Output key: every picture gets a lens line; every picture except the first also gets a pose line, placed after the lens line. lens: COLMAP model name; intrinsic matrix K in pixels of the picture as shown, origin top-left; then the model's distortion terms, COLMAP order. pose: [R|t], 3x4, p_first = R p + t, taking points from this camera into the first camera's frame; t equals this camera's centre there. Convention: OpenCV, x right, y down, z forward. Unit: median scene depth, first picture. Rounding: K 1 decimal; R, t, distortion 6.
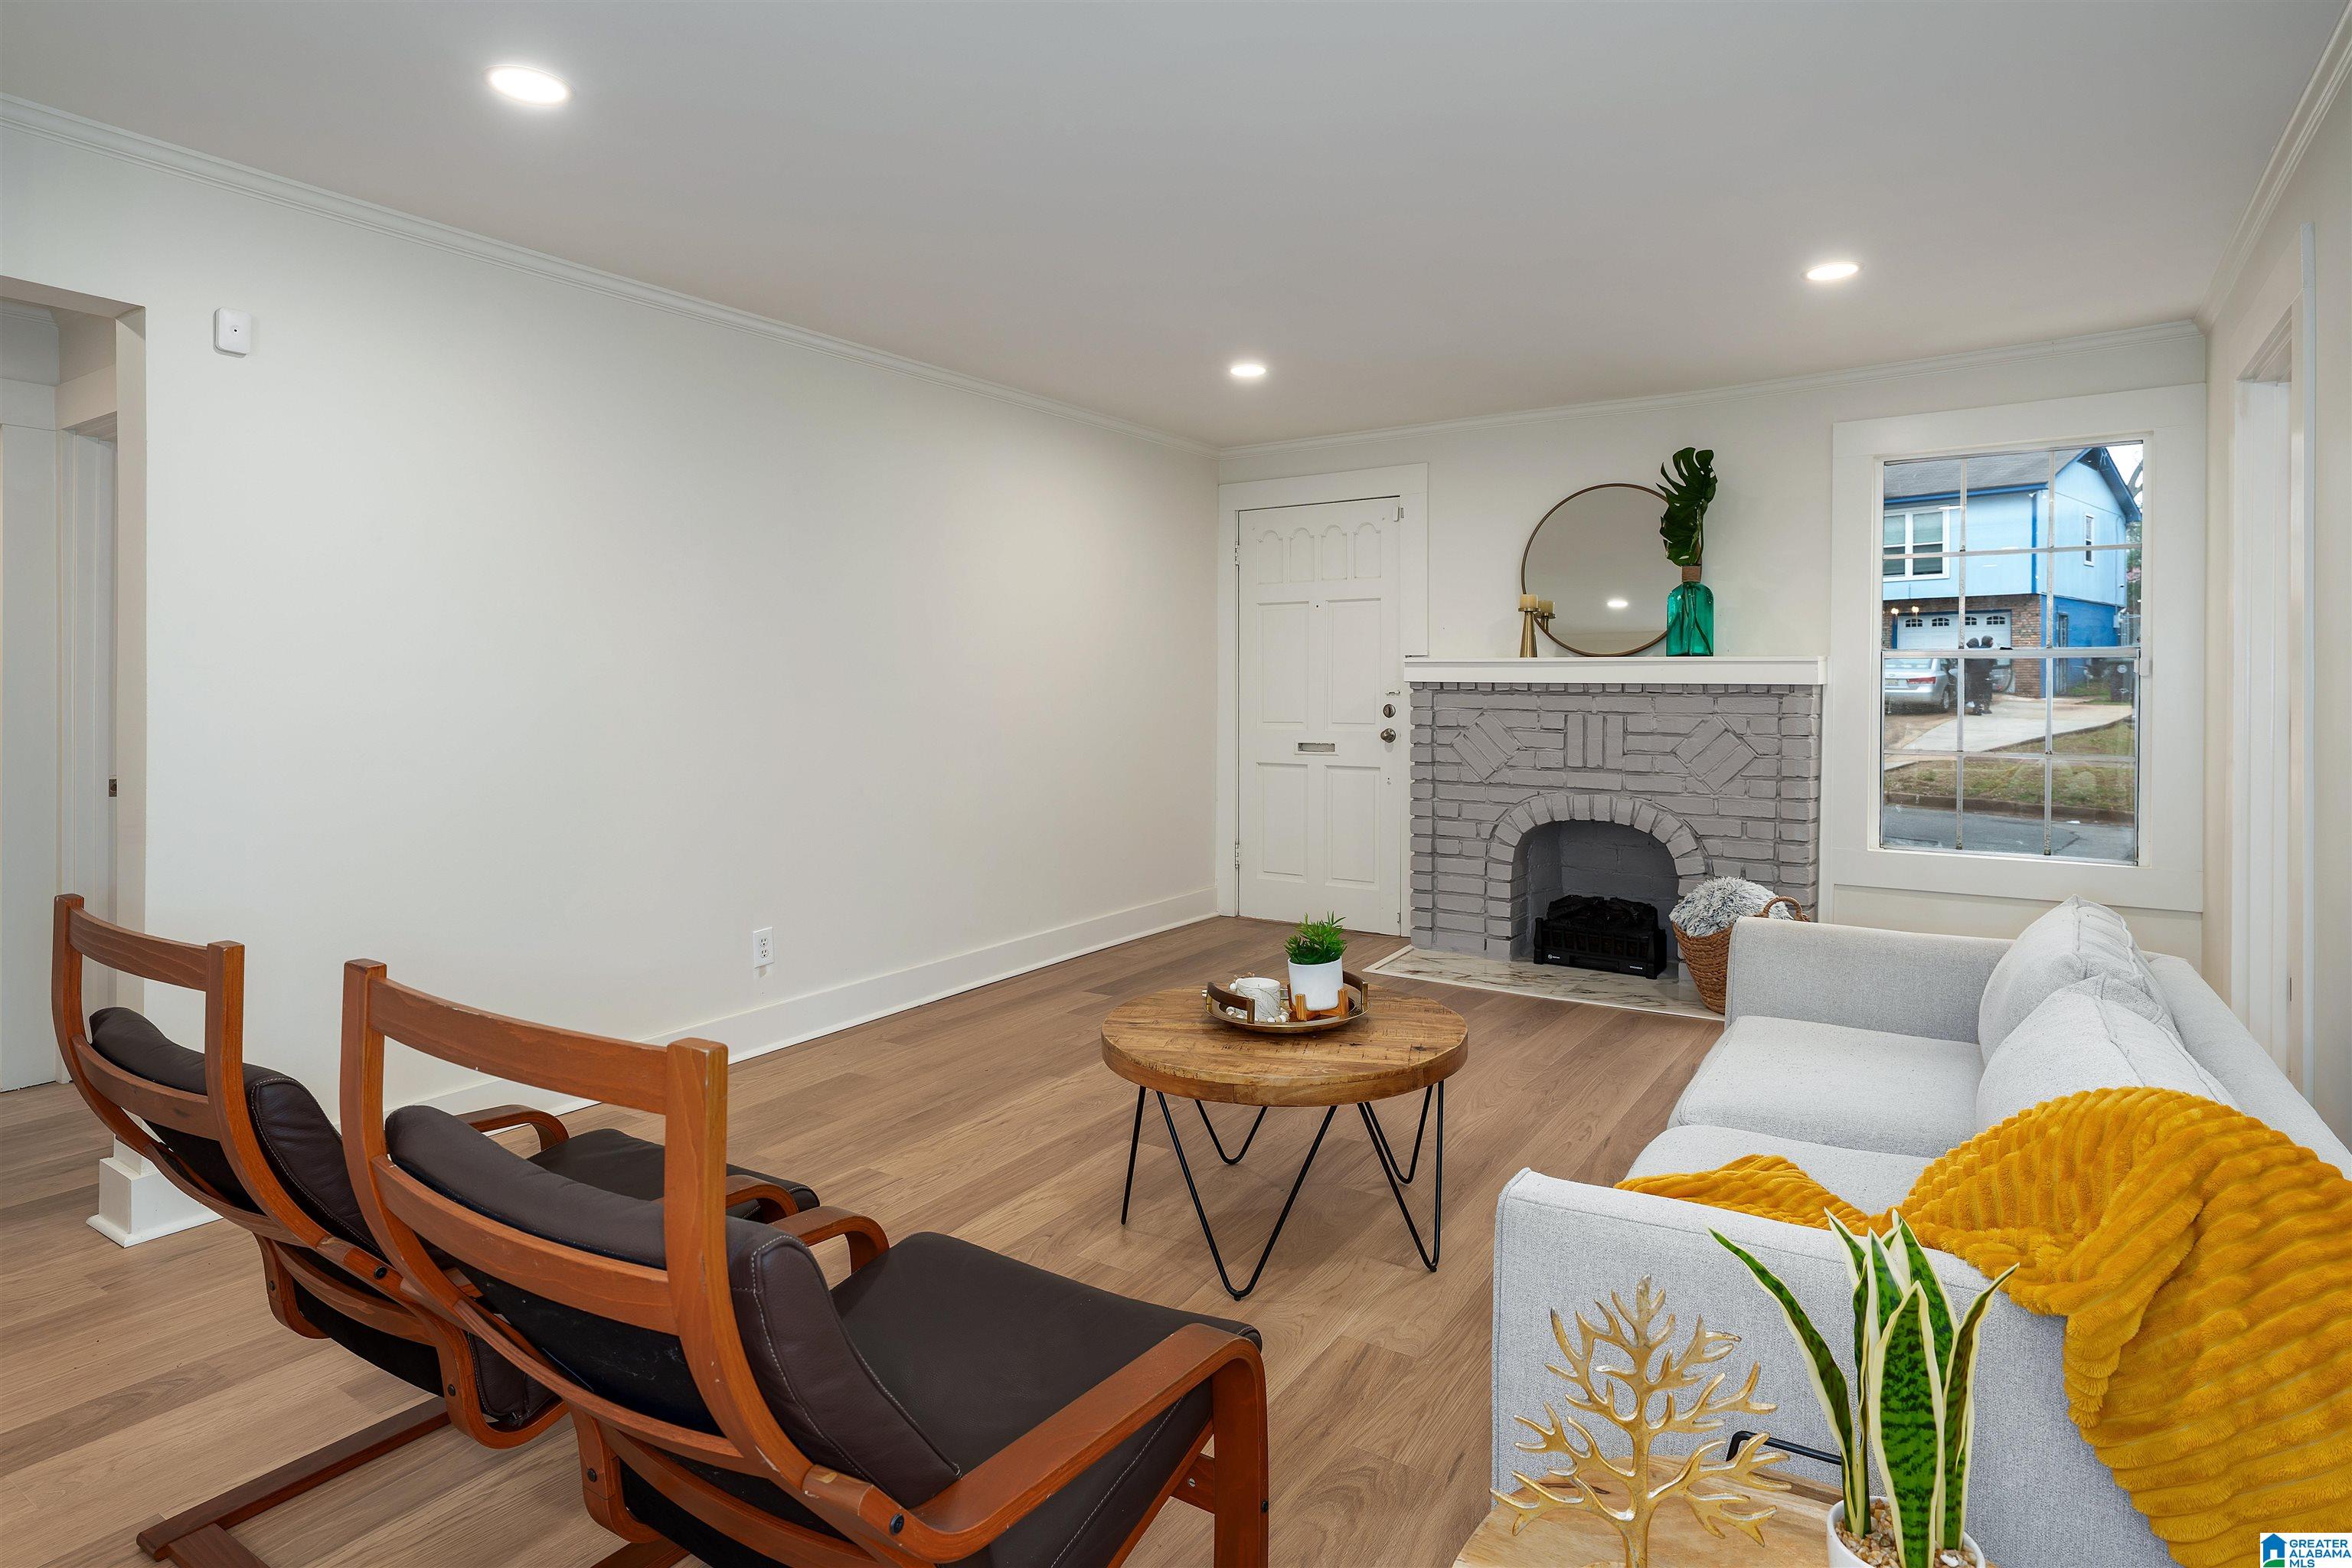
lens RADIAL K [[1223.8, 0, 1176.0], [0, 1223.8, 784.0], [0, 0, 1]] dist [0.001848, 0.000999]
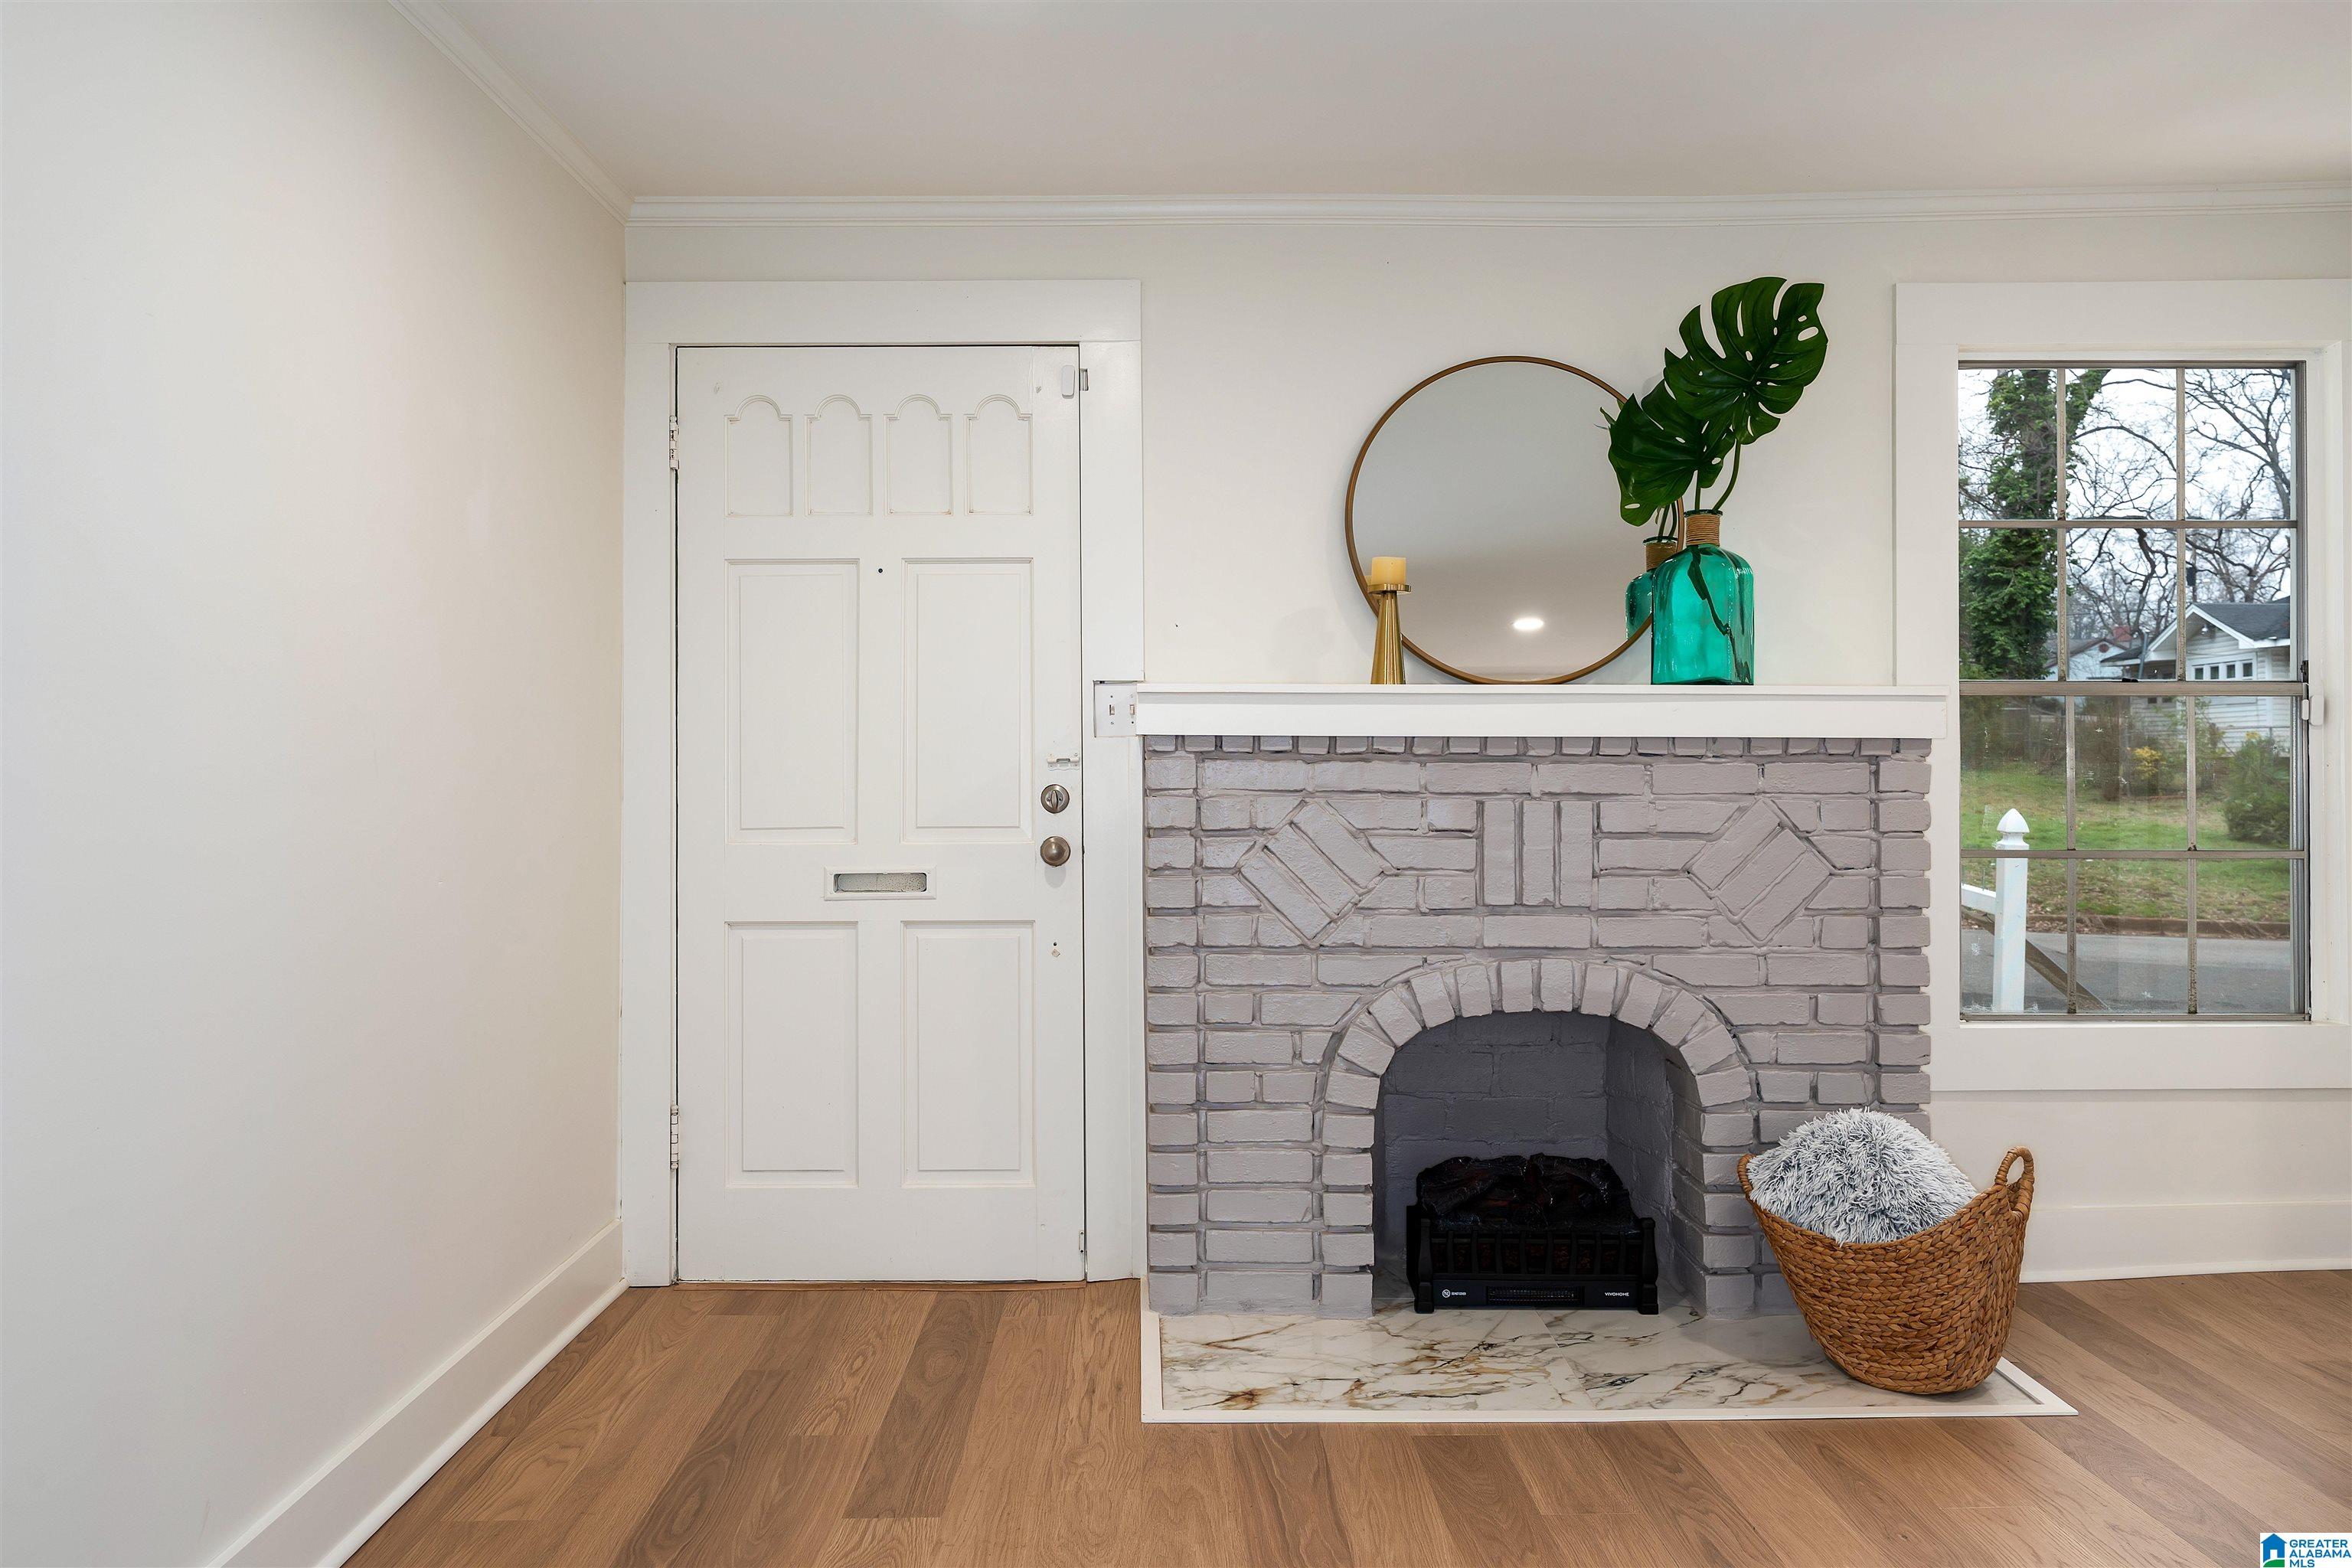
lens RADIAL K [[1578.7, 0, 1174.1], [0, 1578.7, 772.8], [0, 0, 1]] dist [-0.002556, 0.000036]
pose [[0.829765, -0.008196, 0.558052, -0.135859], [0.049031, 0.997097, -0.058260, -0.035571], [-0.555954, 0.075704, 0.827758, 0.522341]]
